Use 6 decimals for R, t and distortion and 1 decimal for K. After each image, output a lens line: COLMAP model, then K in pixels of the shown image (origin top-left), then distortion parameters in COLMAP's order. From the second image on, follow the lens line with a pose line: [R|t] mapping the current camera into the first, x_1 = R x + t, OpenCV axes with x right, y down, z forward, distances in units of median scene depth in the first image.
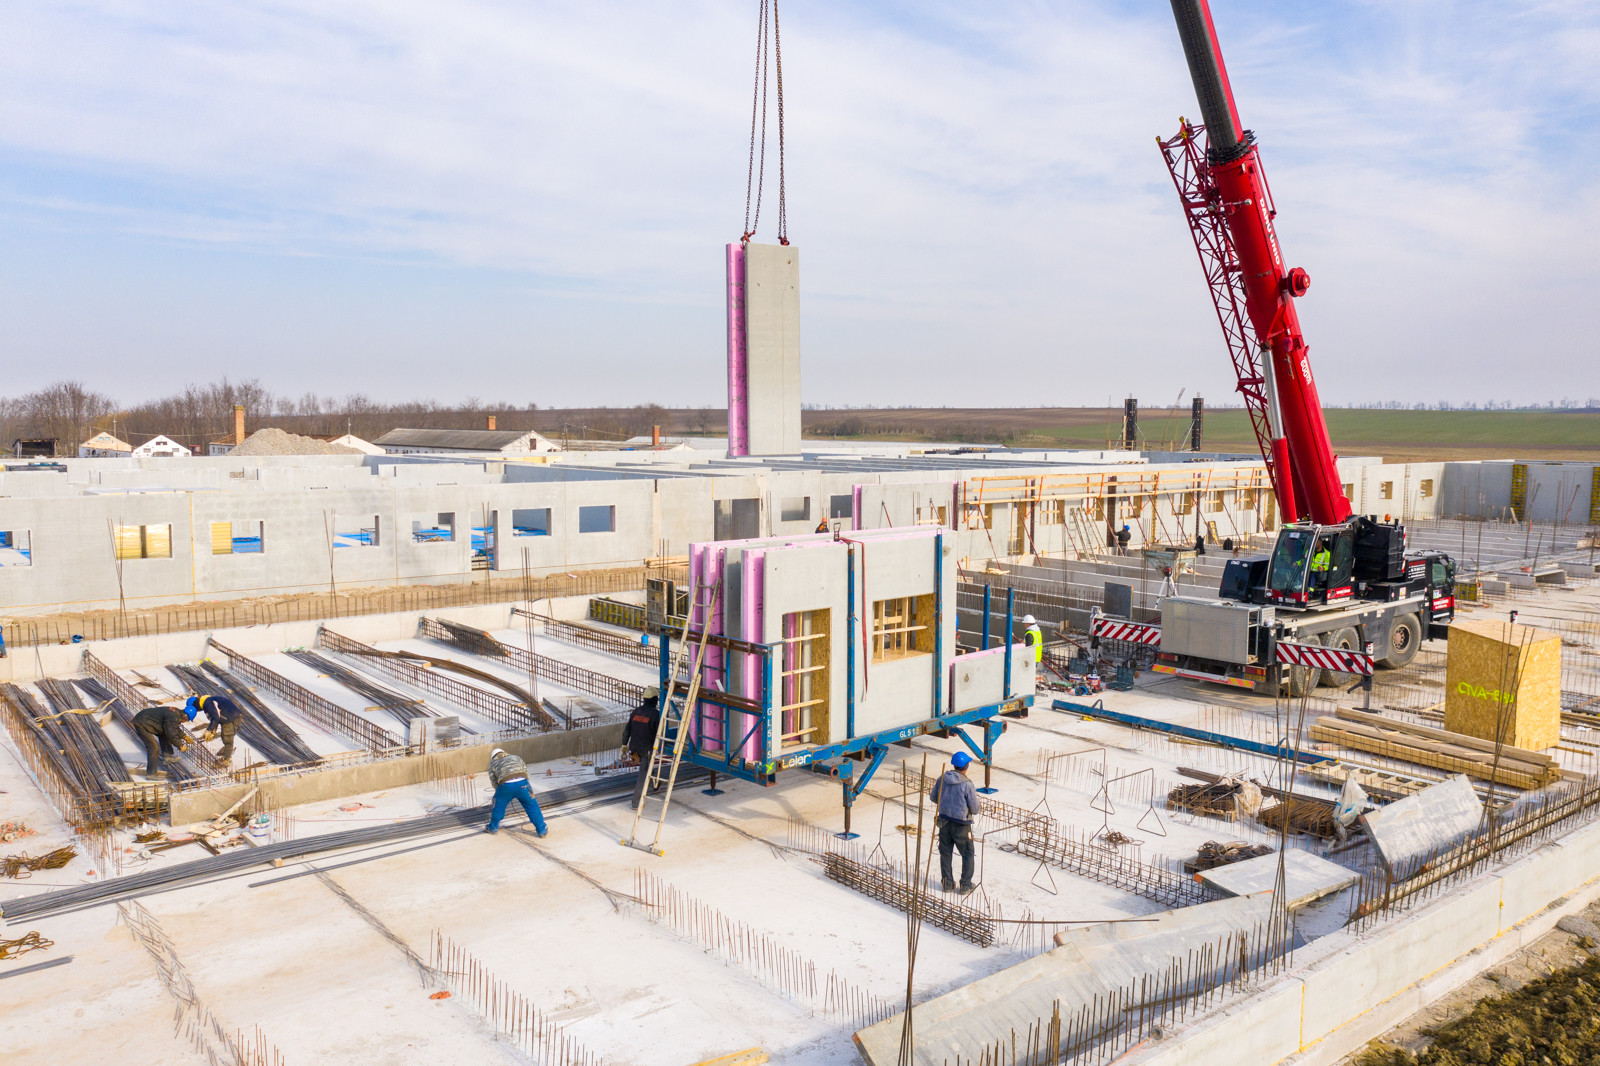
lens RADIAL K [[1259.9, 0, 805.8], [0, 1259.9, 526.0], [0, 0, 1]] dist [-0.015329, 0.005523]
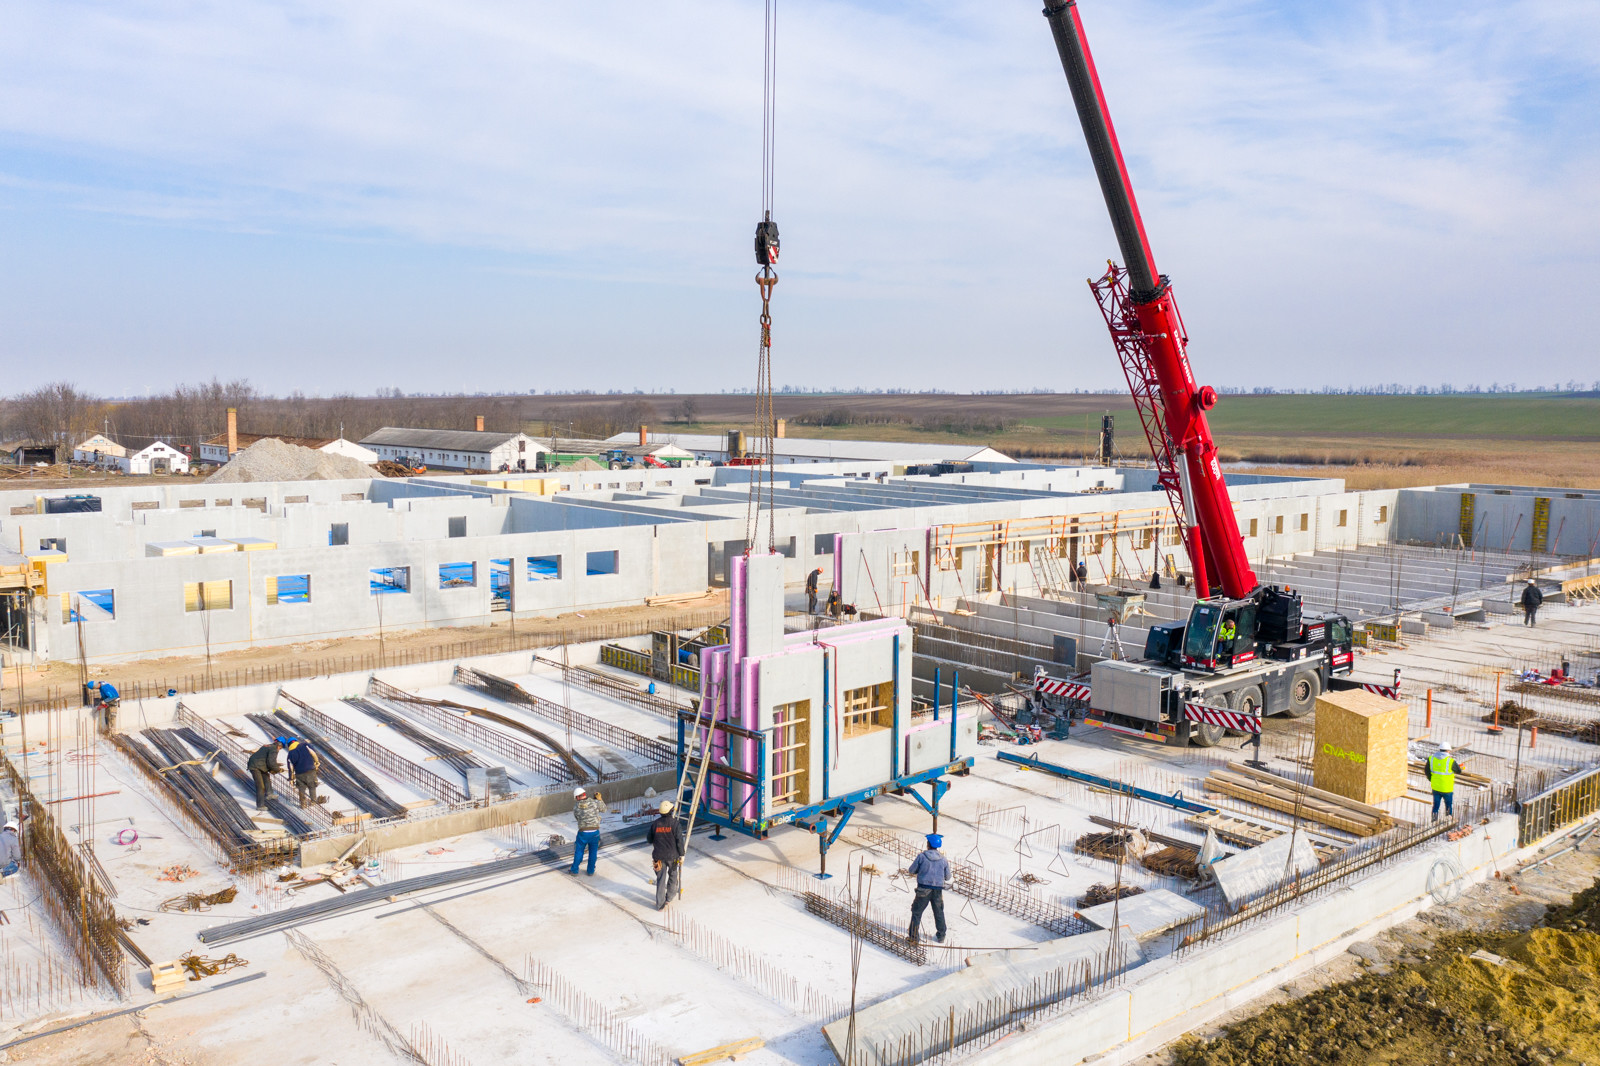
lens RADIAL K [[1259.9, 0, 793.9], [0, 1259.9, 537.7], [0, 0, 1]] dist [-0.015329, 0.005523]
pose [[0.999996, 0.002630, 0.001368, 0.000437], [-0.002645, 0.999928, 0.011670, -0.090254], [-0.001337, -0.011674, 0.999931, -0.224739]]
